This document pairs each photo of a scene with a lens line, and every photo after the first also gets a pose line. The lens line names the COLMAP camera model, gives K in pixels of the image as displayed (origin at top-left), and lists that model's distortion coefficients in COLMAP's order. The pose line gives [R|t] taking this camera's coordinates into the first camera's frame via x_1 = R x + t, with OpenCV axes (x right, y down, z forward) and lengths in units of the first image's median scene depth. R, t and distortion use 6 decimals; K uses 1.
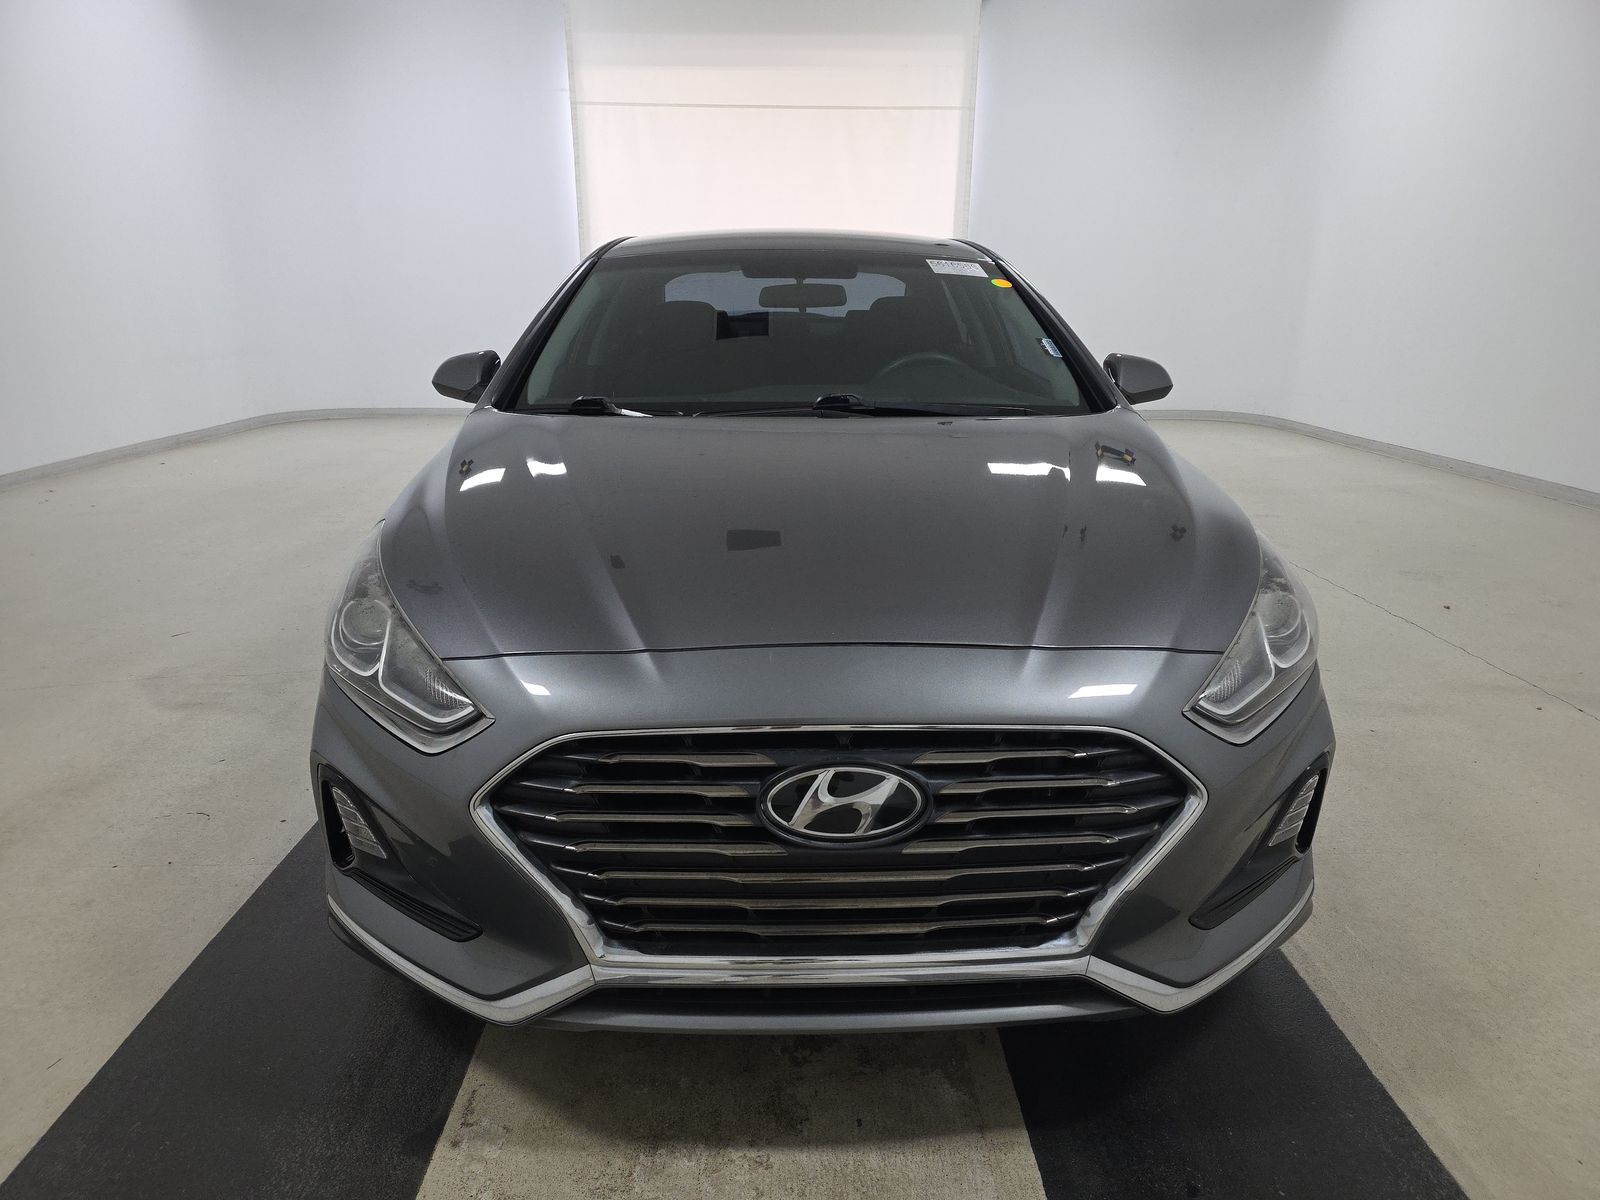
lens RADIAL K [[1048.3, 0, 796.1], [0, 1048.3, 608.7], [0, 0, 1]] dist [0.008792, 0.002554]
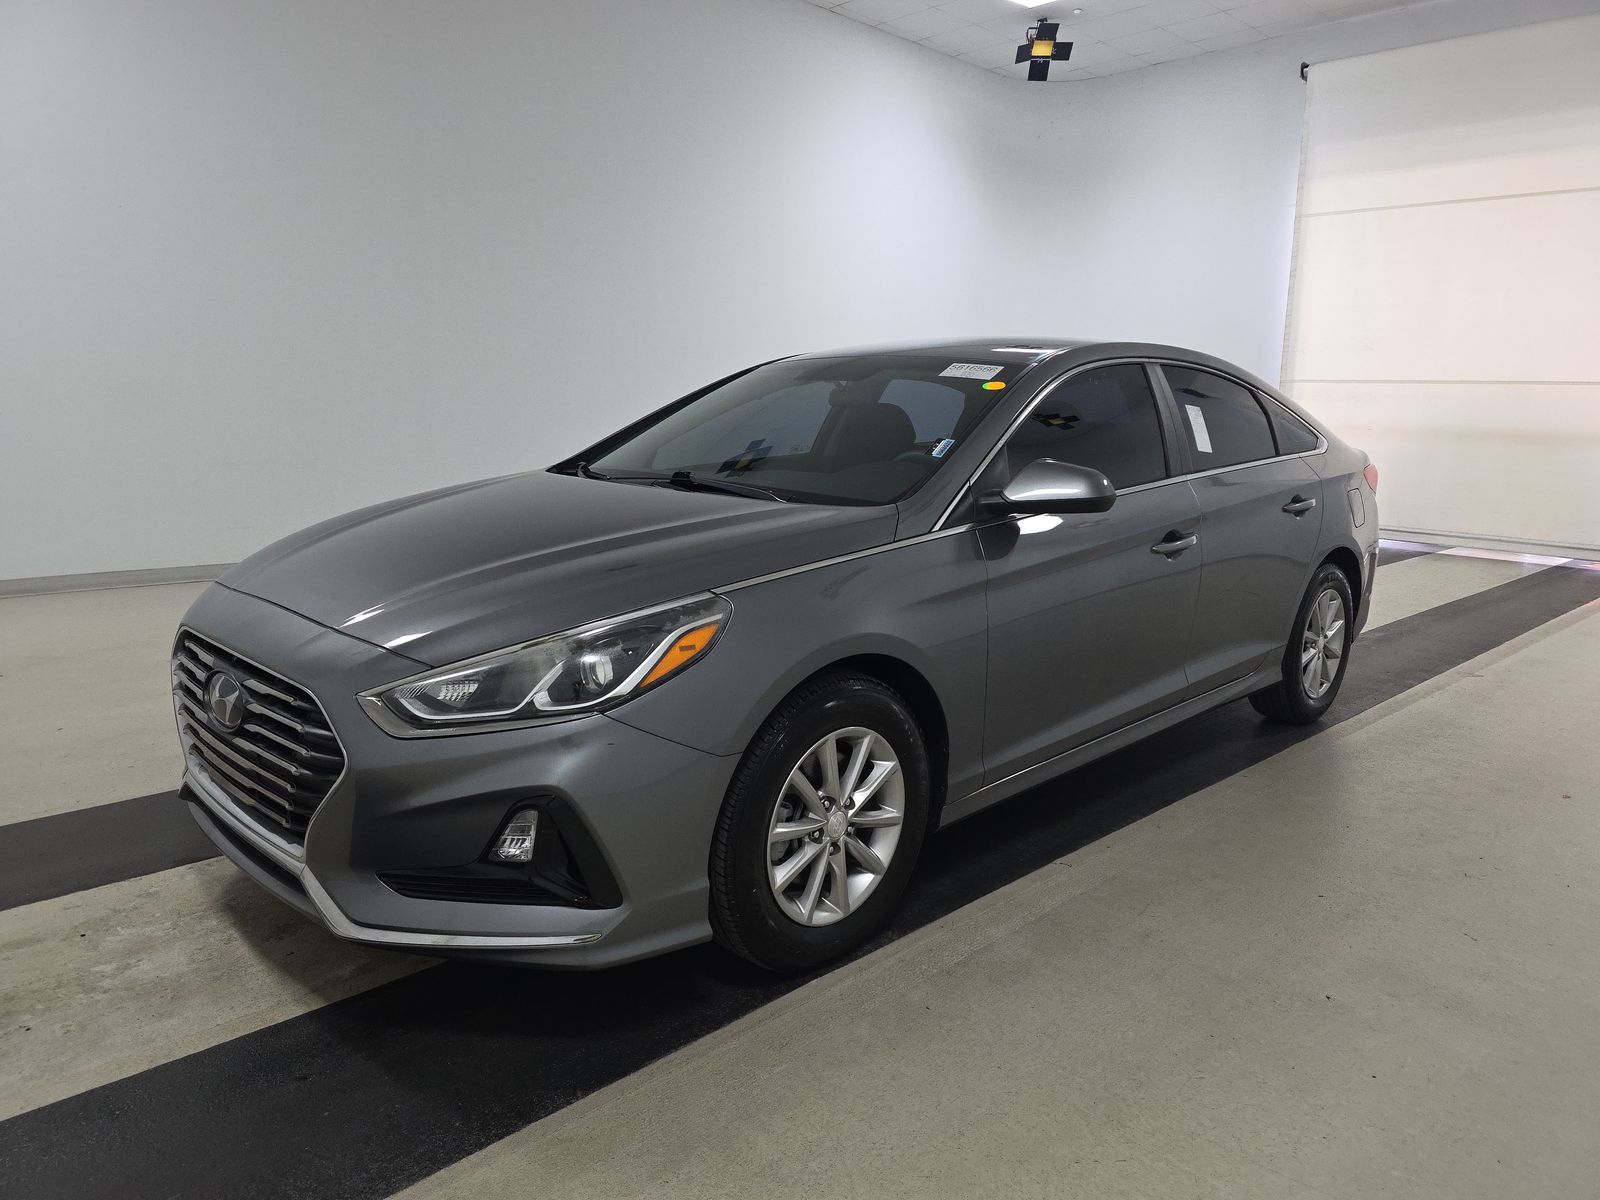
lens RADIAL K [[1048.3, 0, 796.6], [0, 1048.3, 590.3], [0, 0, 1]] dist [0.008792, 0.002554]
pose [[0.670264, 0.118249, -0.732641, 0.234121], [-0.208220, 0.977535, -0.032717, -0.014147], [0.712314, 0.174479, 0.679828, 0.066548]]
